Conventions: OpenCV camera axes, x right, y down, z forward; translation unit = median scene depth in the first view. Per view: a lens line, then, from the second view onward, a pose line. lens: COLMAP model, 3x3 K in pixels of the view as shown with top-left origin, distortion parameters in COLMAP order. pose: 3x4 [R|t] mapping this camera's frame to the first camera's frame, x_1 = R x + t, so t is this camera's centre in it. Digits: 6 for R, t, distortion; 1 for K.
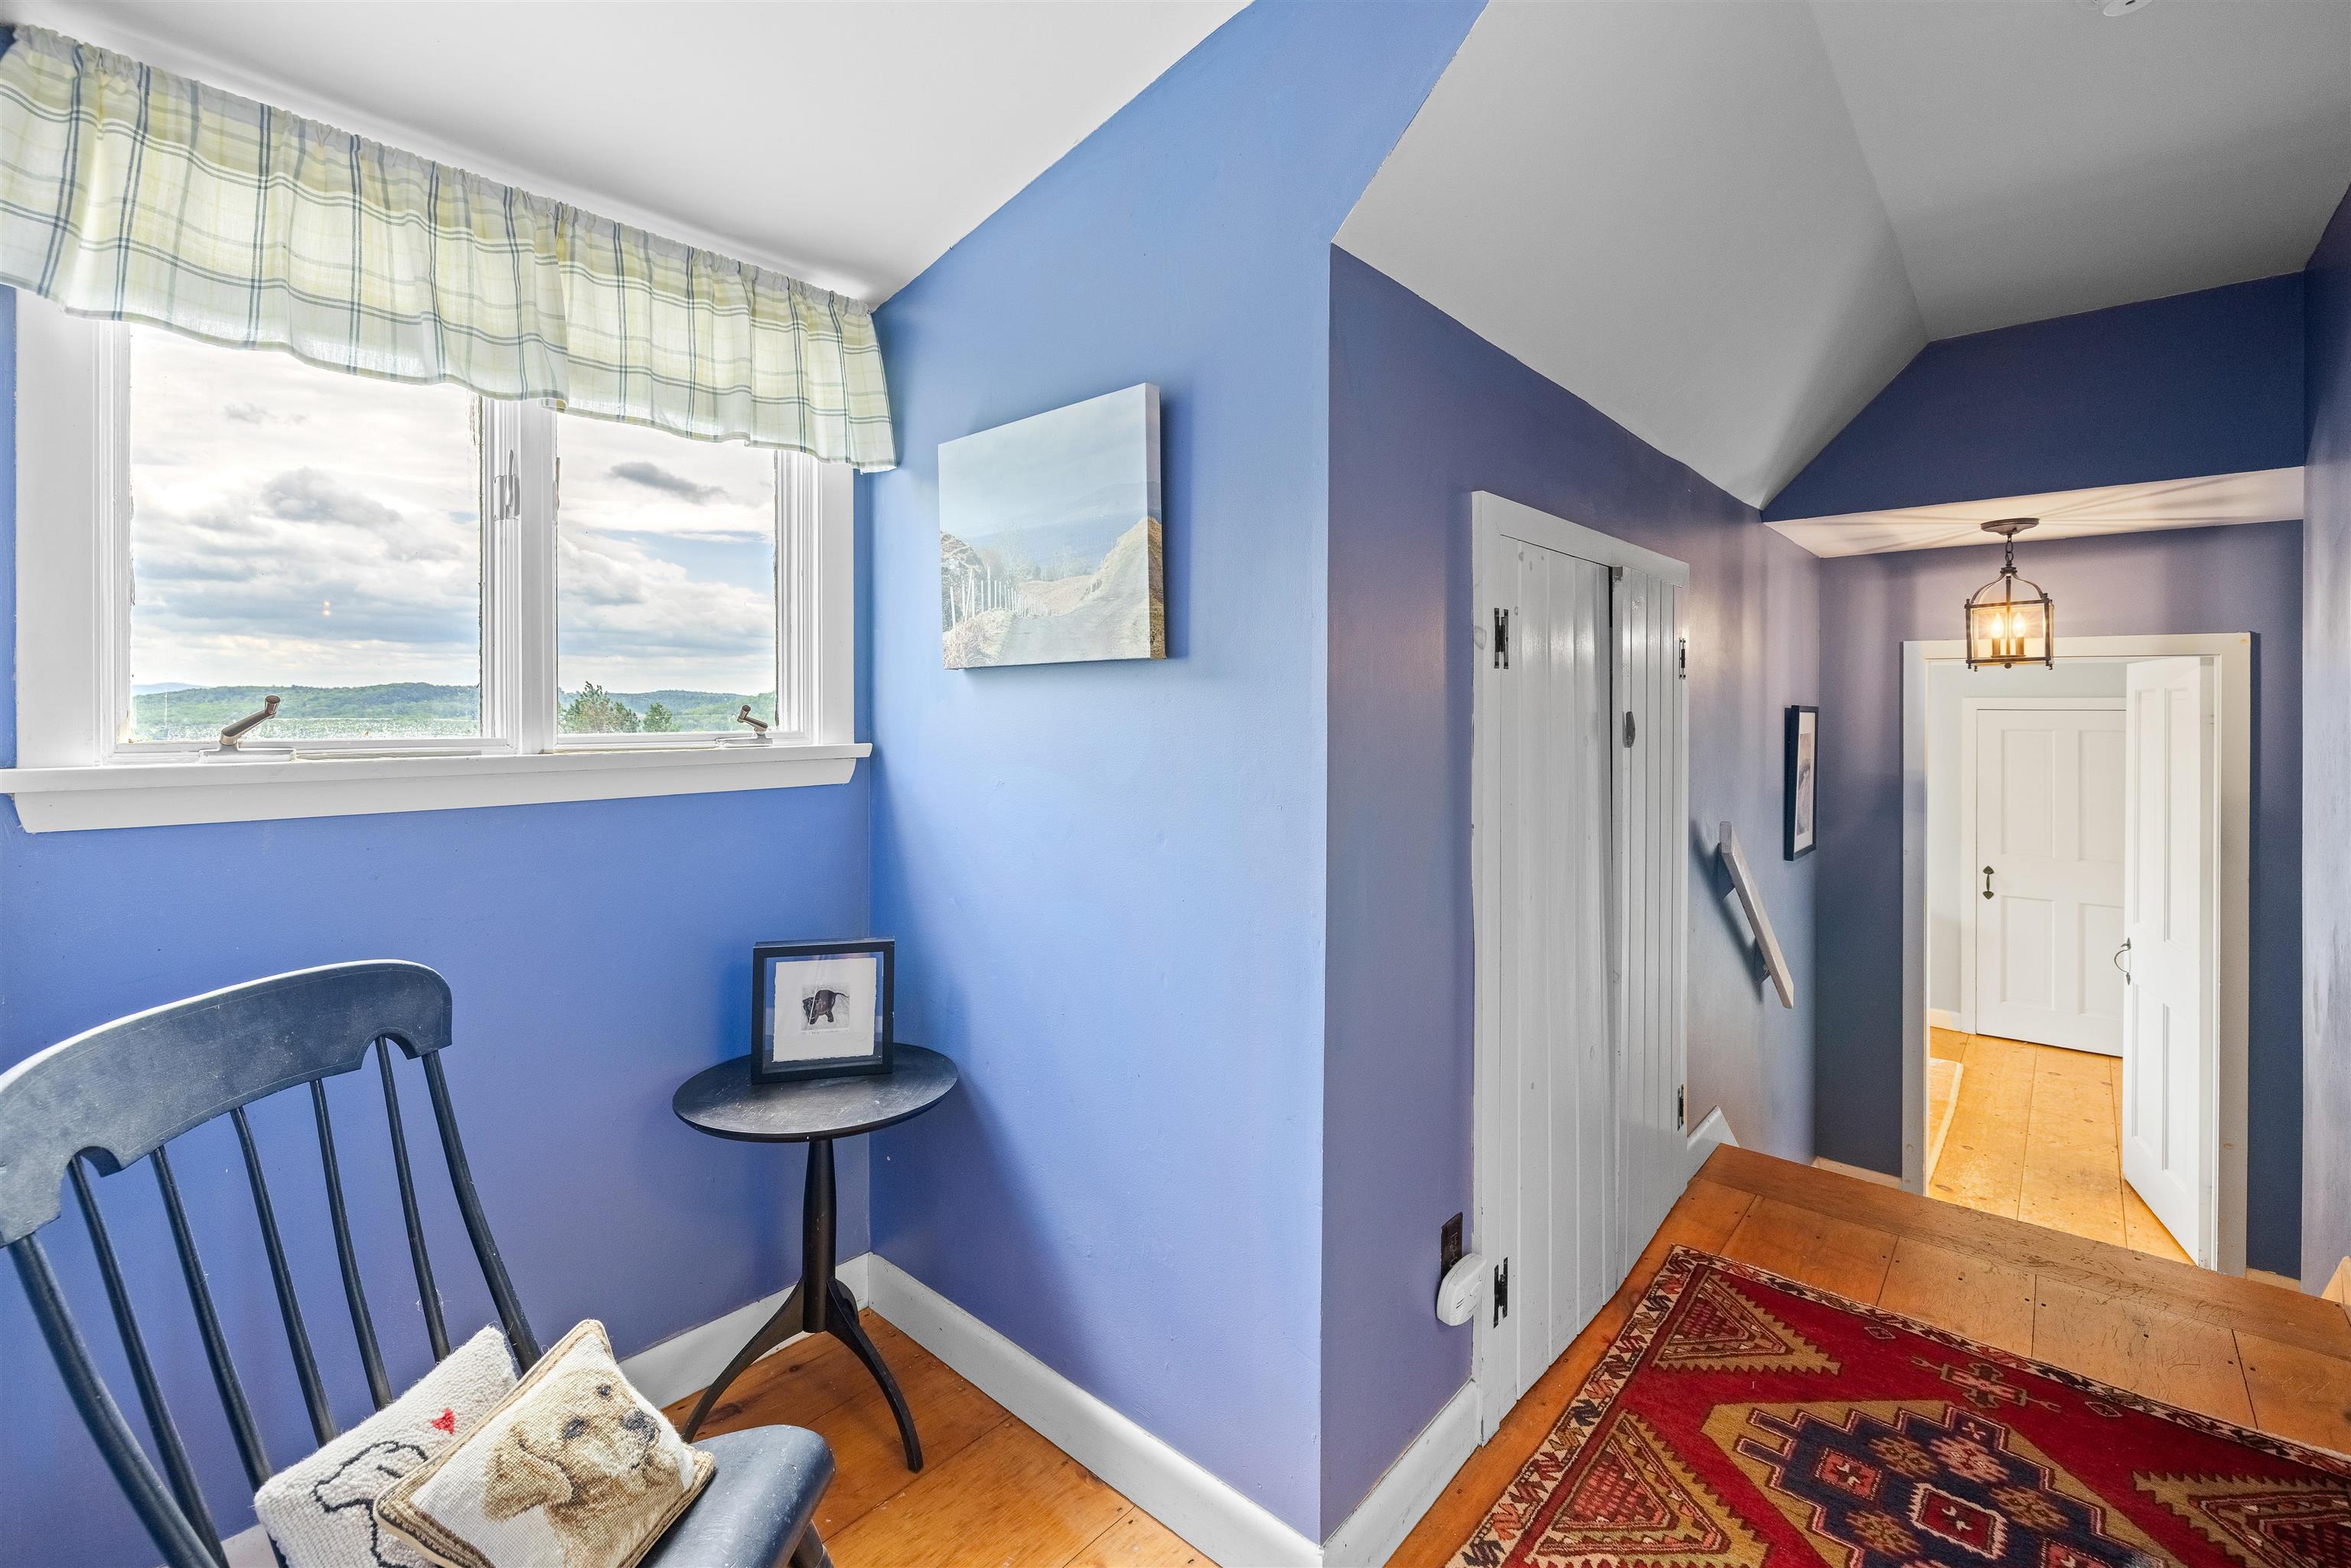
lens RADIAL K [[1010.8, 0, 1177.4], [0, 1010.8, 704.9], [0, 0, 1]] dist [0.000786, -0.000980]
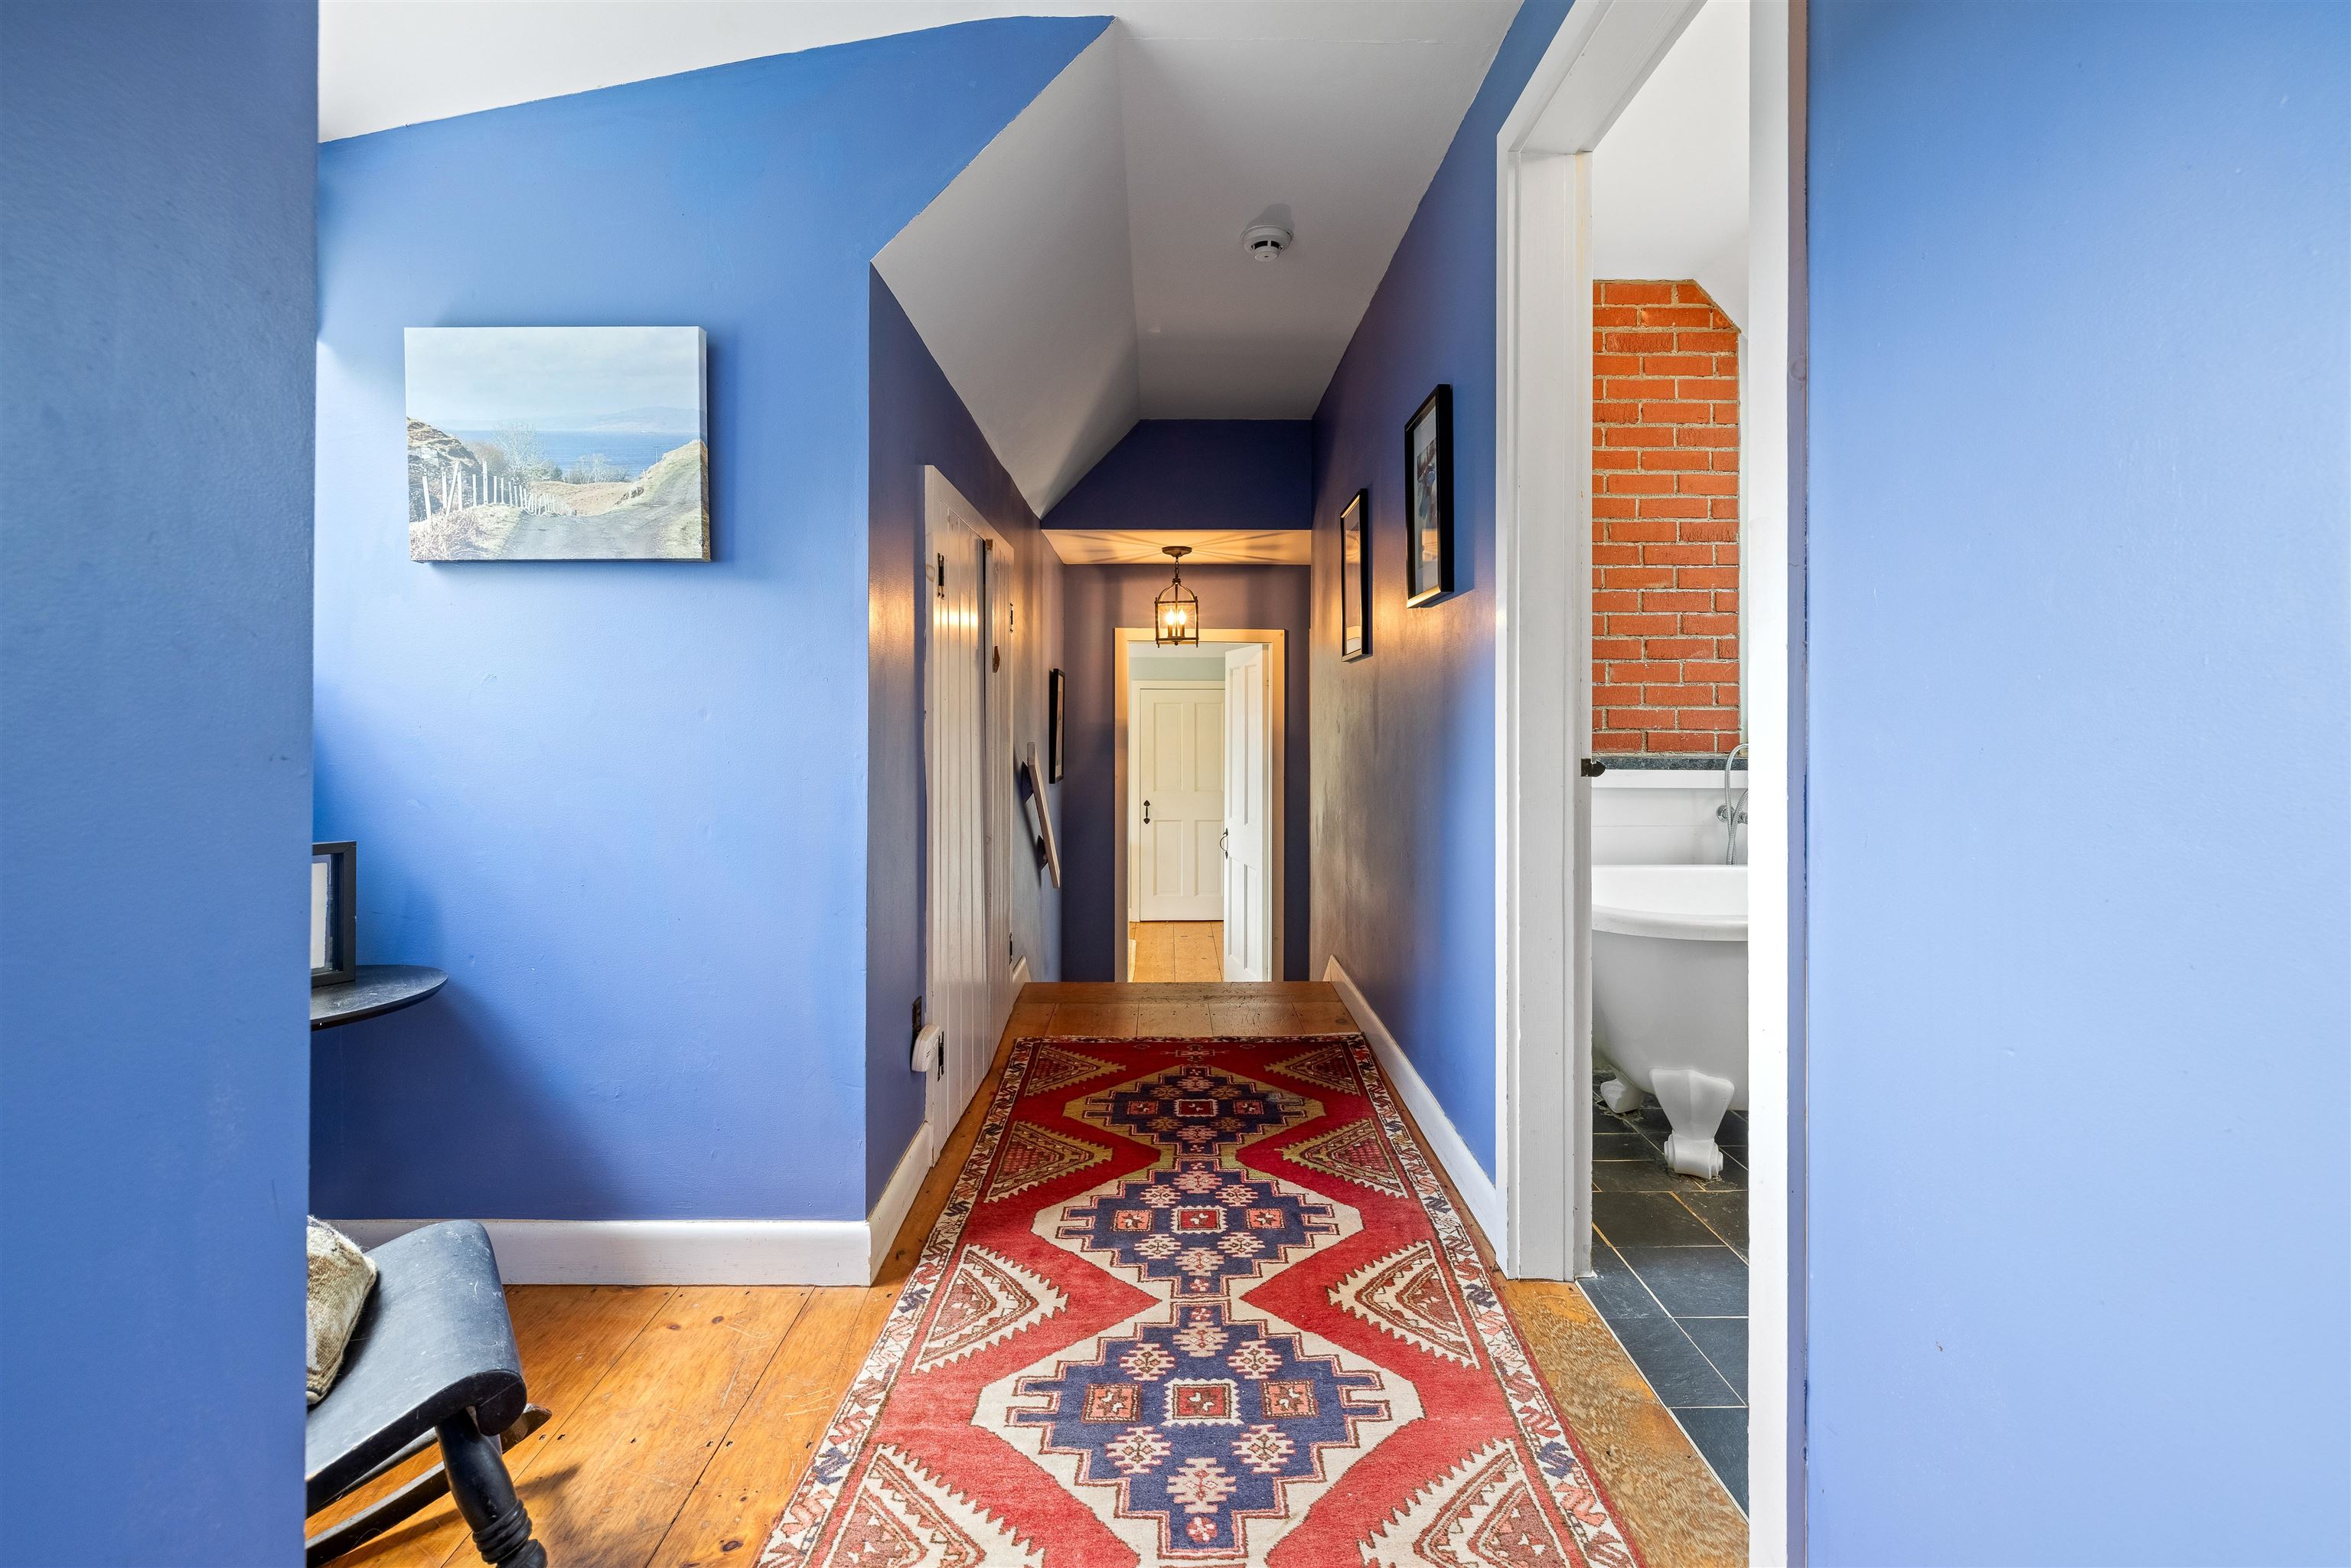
lens RADIAL K [[1010.8, 0, 1177.4], [0, 1010.8, 704.9], [0, 0, 1]] dist [0.000786, -0.000980]
pose [[0.740302, 0.003799, 0.672264, -0.353676], [0.000911, 0.999977, -0.006655, 0.115256], [-0.672274, 0.005539, 0.740282, -0.219711]]
